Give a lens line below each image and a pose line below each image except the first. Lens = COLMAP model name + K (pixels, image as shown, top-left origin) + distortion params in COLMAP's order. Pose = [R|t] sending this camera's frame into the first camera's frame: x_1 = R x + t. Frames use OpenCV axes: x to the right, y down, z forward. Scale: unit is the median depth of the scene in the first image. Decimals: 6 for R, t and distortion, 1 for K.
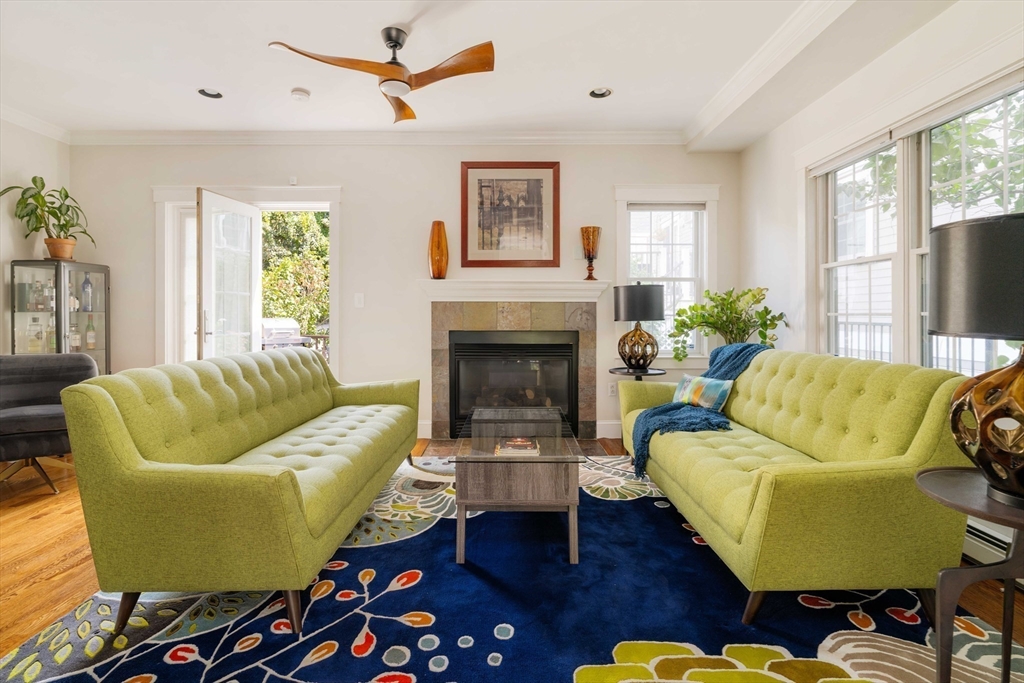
lens RADIAL K [[508.3, 0, 498.8], [0, 508.3, 311.4], [0, 0, 1]] dist [-0.001141, -0.001536]
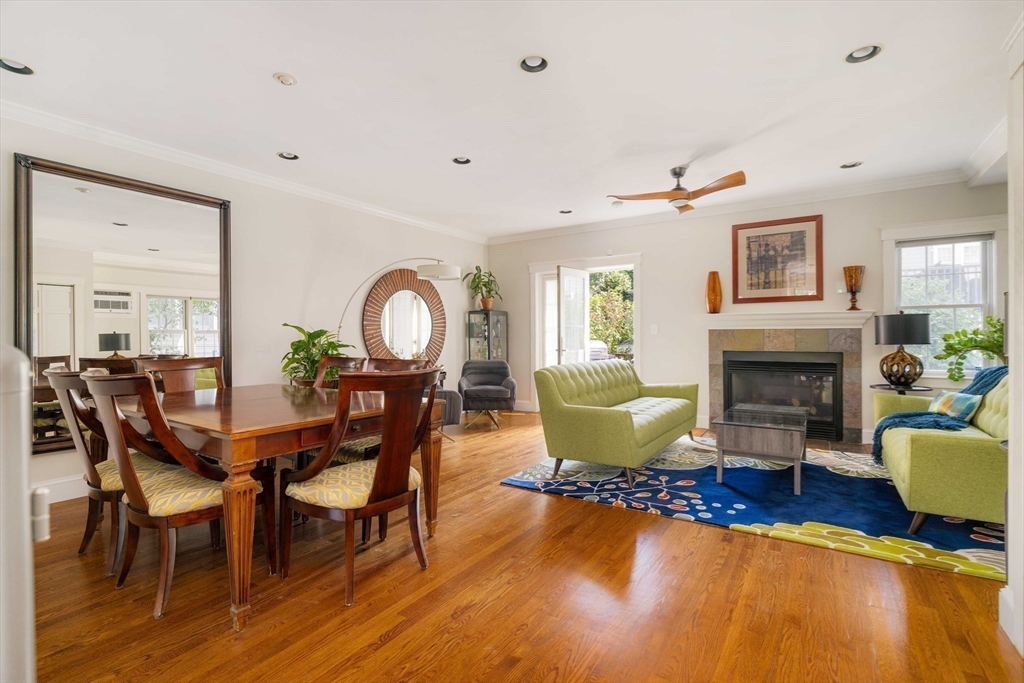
lens RADIAL K [[469.0, 0, 477.5], [0, 469.0, 338.8], [0, 0, 1]] dist [-0.005718, 0.000272]
pose [[0.817010, -0.001035, -0.576623, 0.108487], [0.008037, 0.999922, 0.009592, -0.014121], [0.576568, -0.012471, 0.816954, -0.493159]]
